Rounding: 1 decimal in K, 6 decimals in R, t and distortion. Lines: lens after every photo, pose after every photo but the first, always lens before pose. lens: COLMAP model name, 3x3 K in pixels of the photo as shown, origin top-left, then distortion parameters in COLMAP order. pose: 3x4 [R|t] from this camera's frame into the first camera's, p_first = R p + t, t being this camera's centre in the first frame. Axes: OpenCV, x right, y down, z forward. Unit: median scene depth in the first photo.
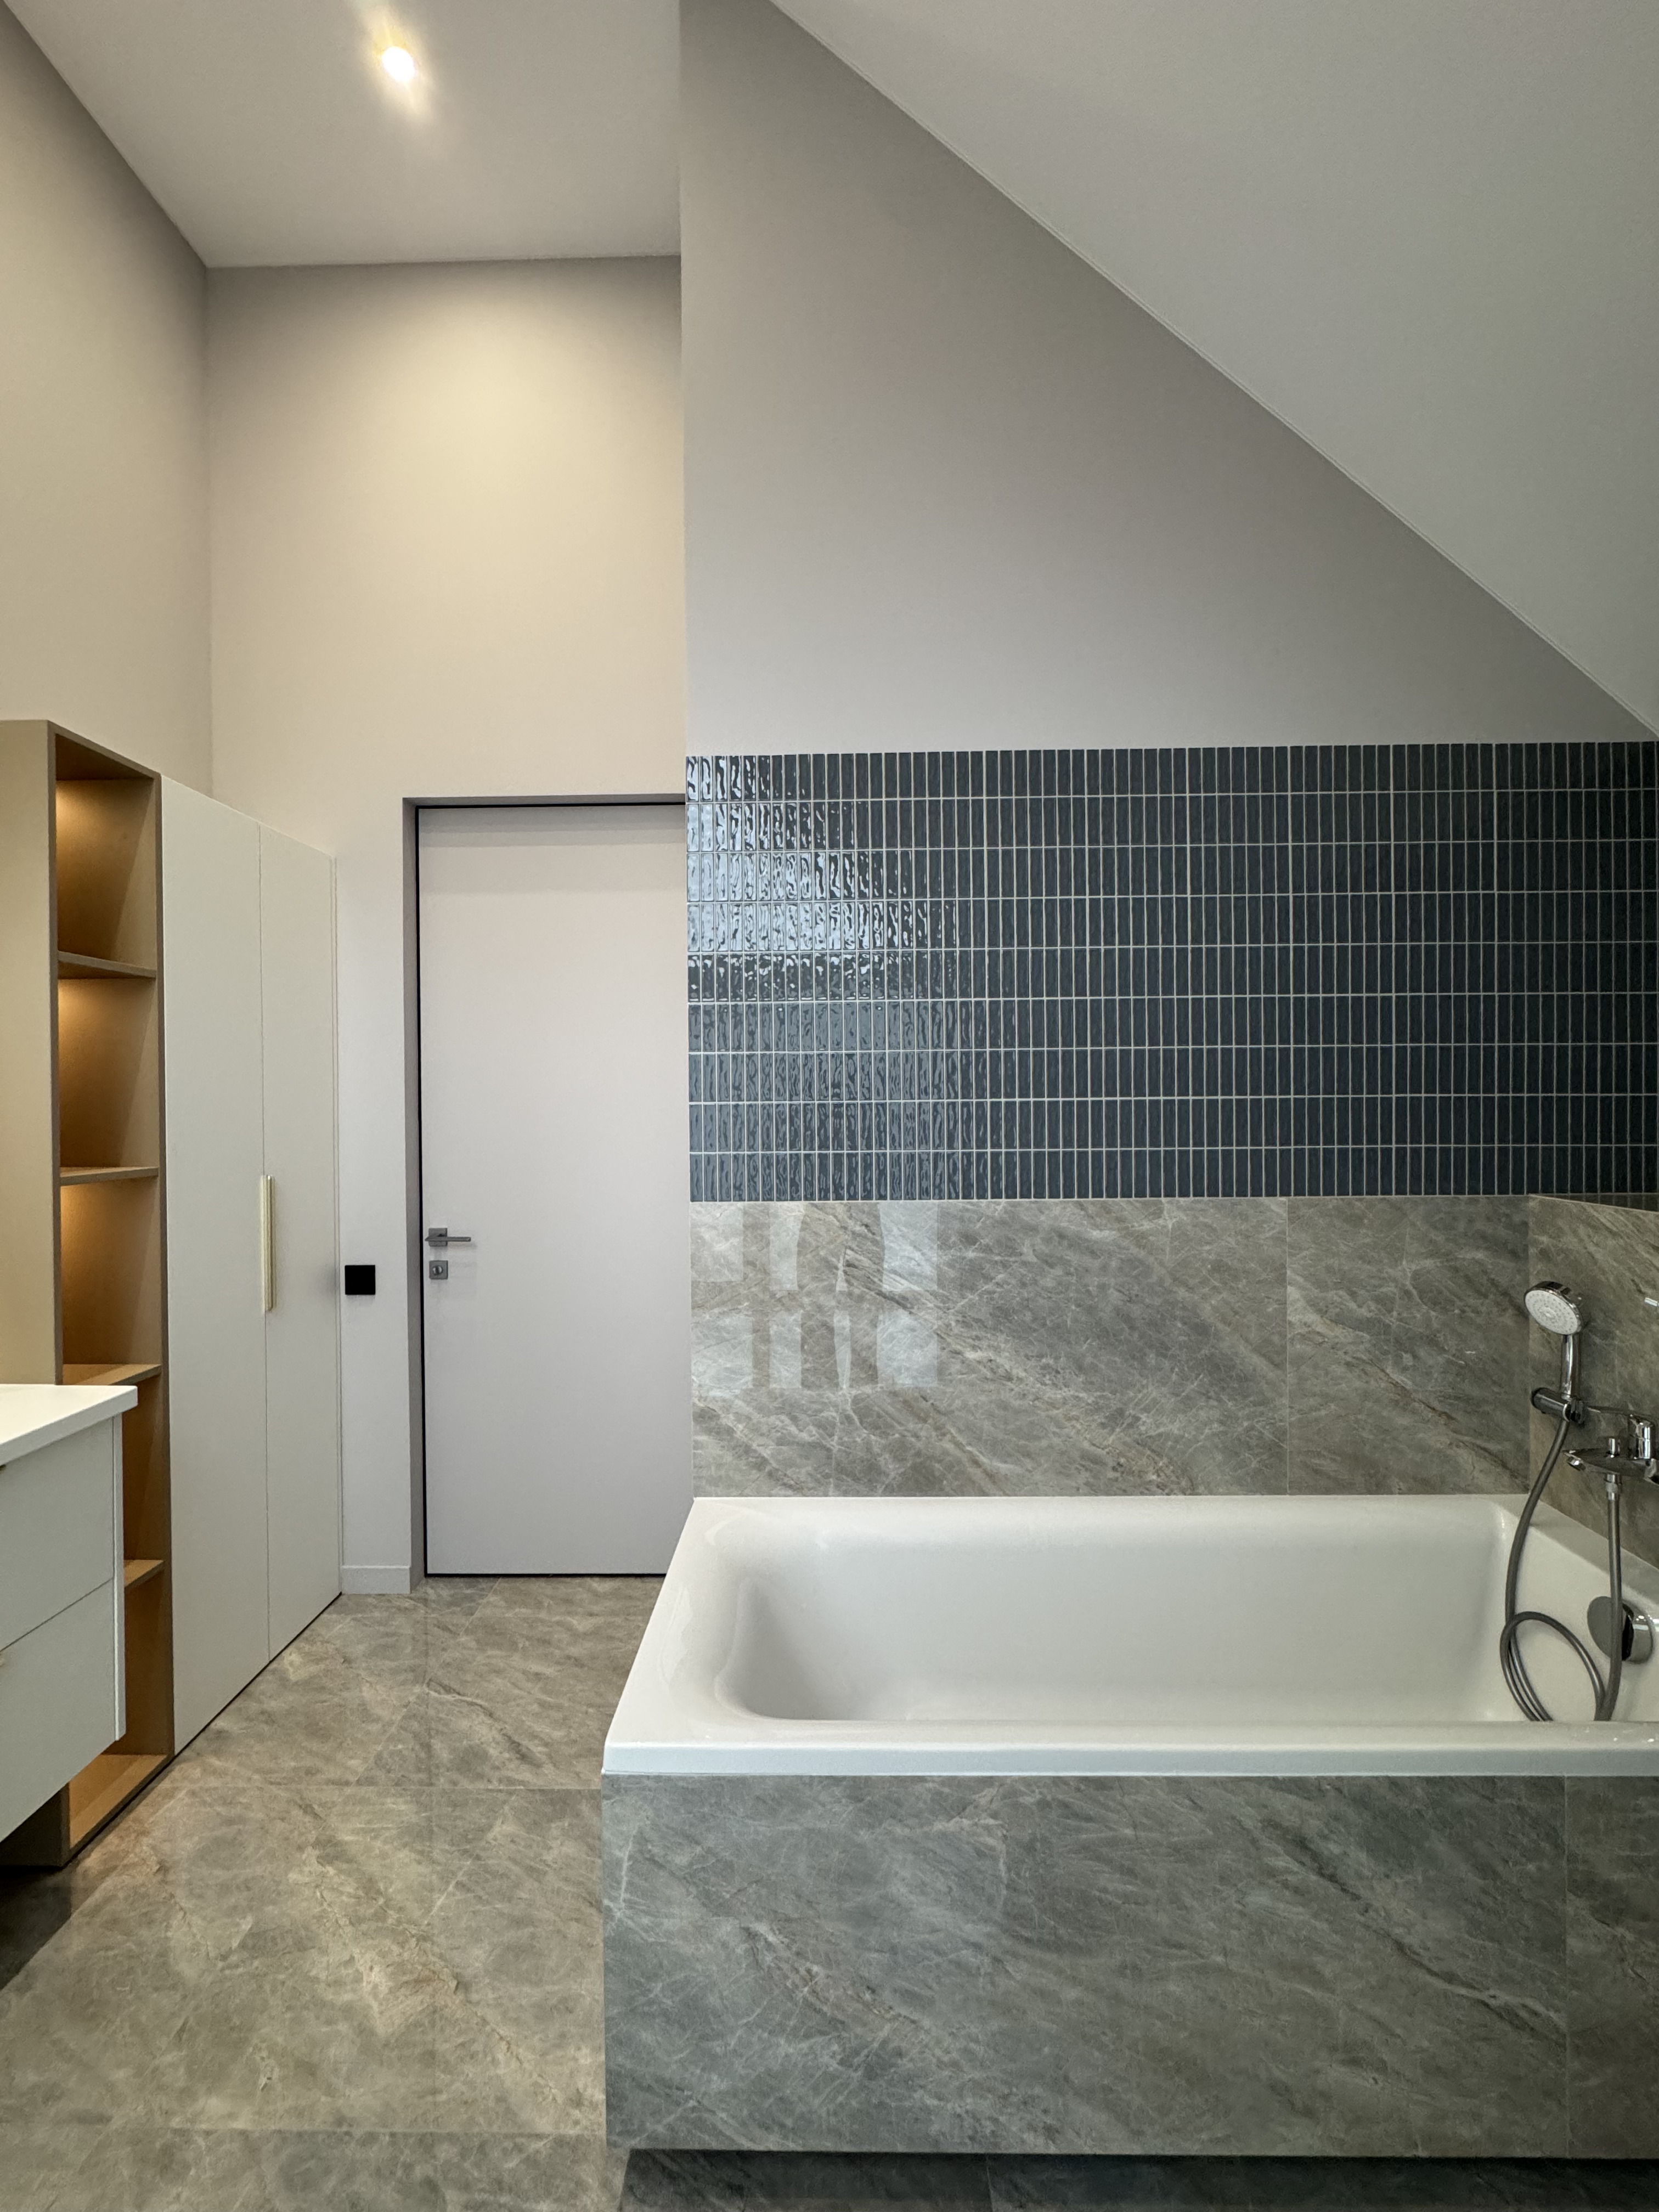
lens RADIAL K [[884.3, 0, 829.0], [0, 884.3, 1102.7], [0, 0, 1]] dist [-0.005568, 0.001164]
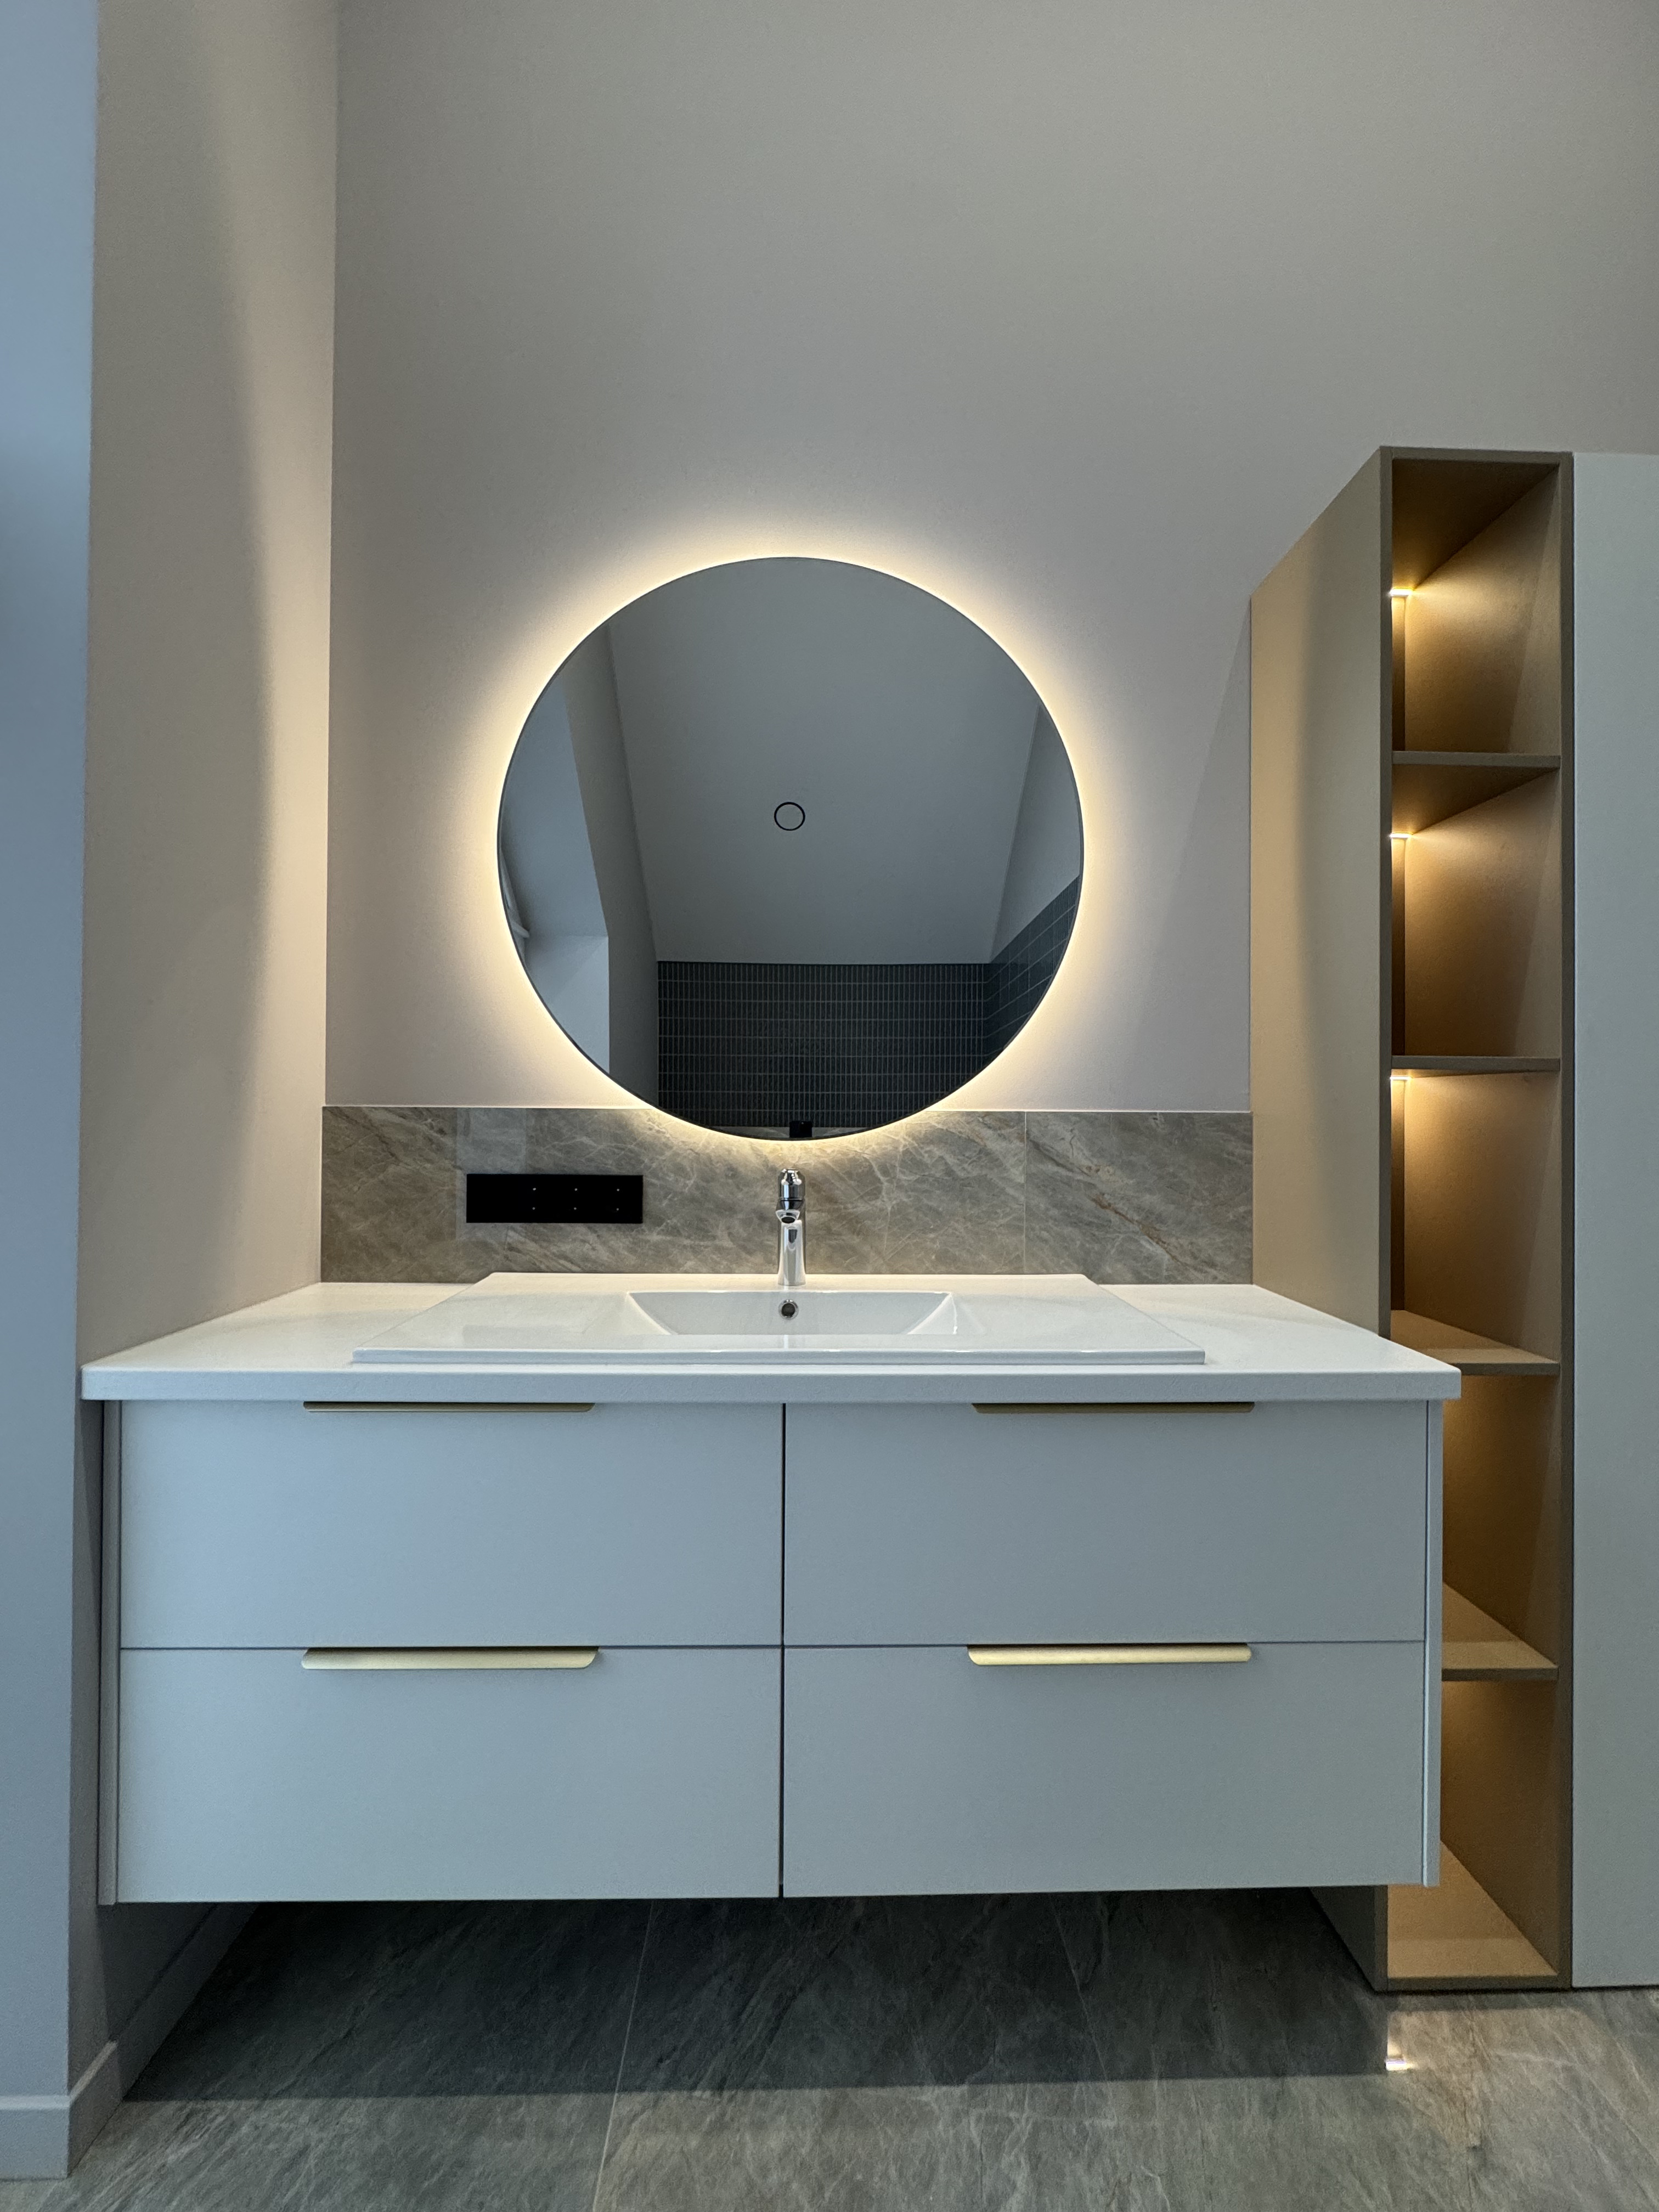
lens RADIAL K [[884.3, 0, 829.0], [0, 884.3, 1102.7], [0, 0, 1]] dist [-0.005568, 0.001164]
pose [[0.038759, 0.001979, -0.999247, -0.142394], [-0.010465, 0.999944, 0.001574, 0.117892], [0.999194, 0.010396, 0.038778, 0.466919]]
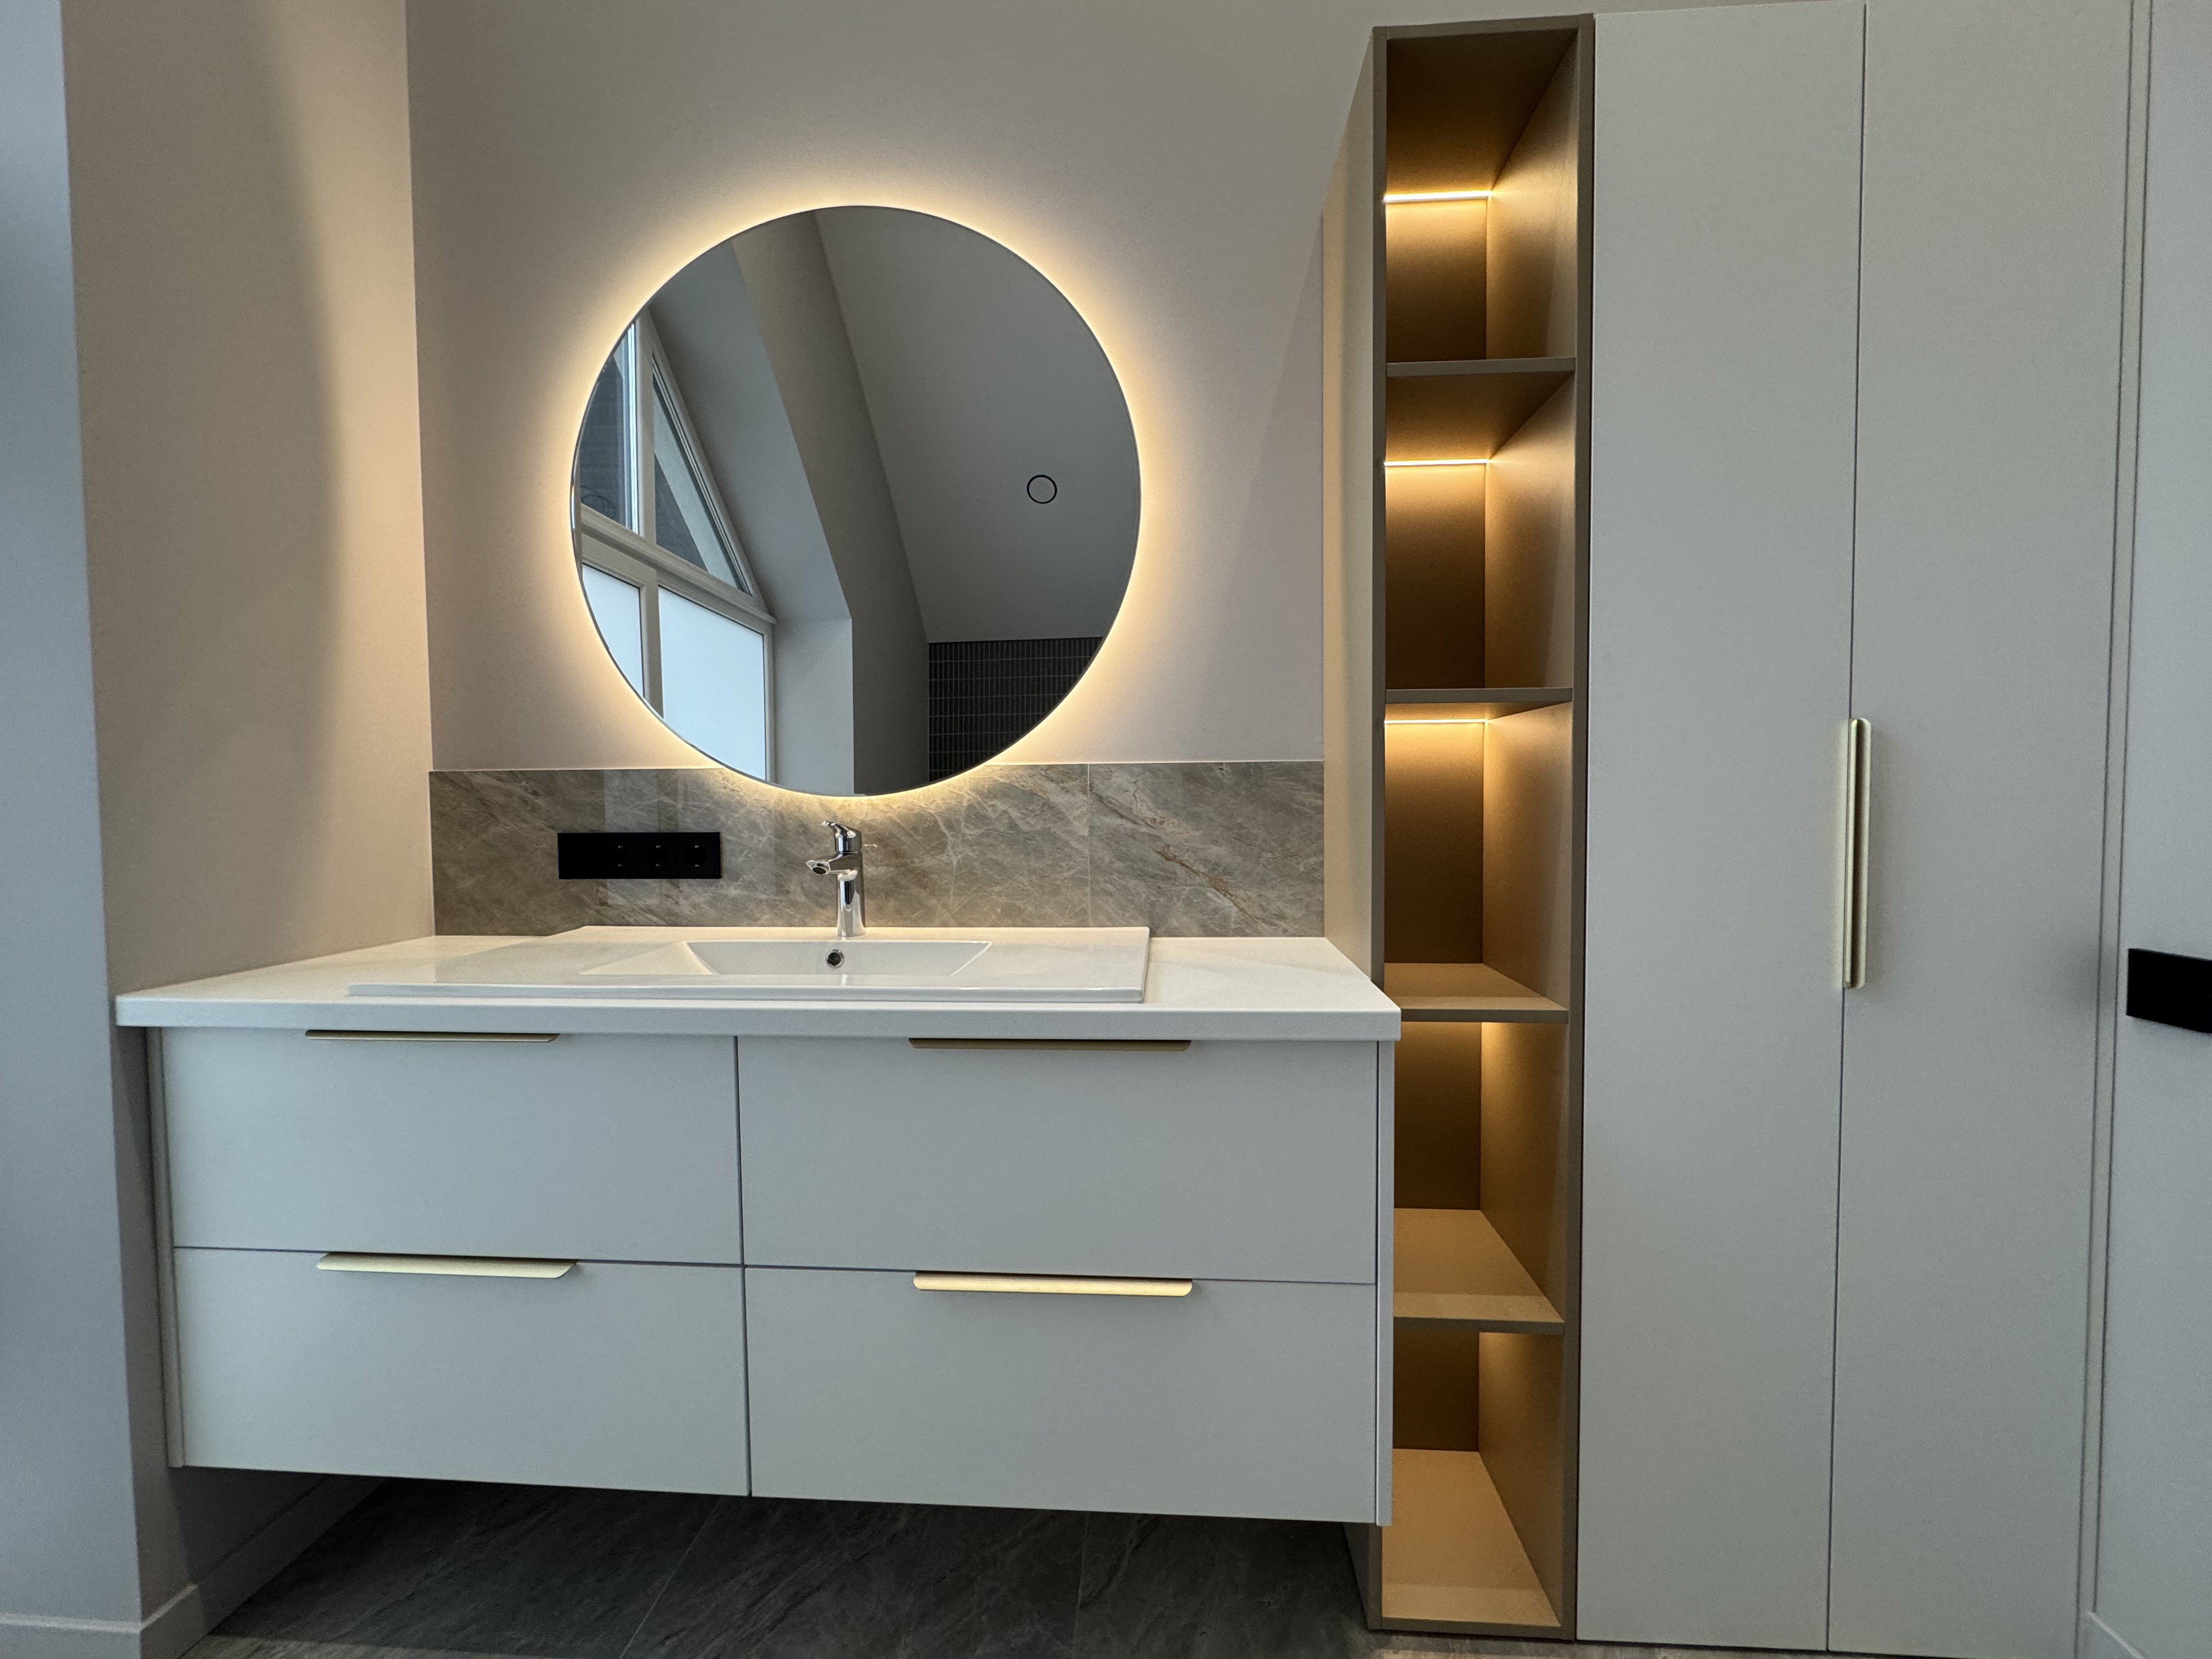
lens RADIAL K [[884.3, 0, 1106.0], [0, 884.3, 829.5], [0, 0, 1]] dist [-0.005568, 0.001164]
pose [[-0.053337, 0.047482, -0.997447, -0.141808], [0.006122, 0.998866, 0.047222, 0.149303], [0.998558, -0.003587, -0.053567, 0.758267]]
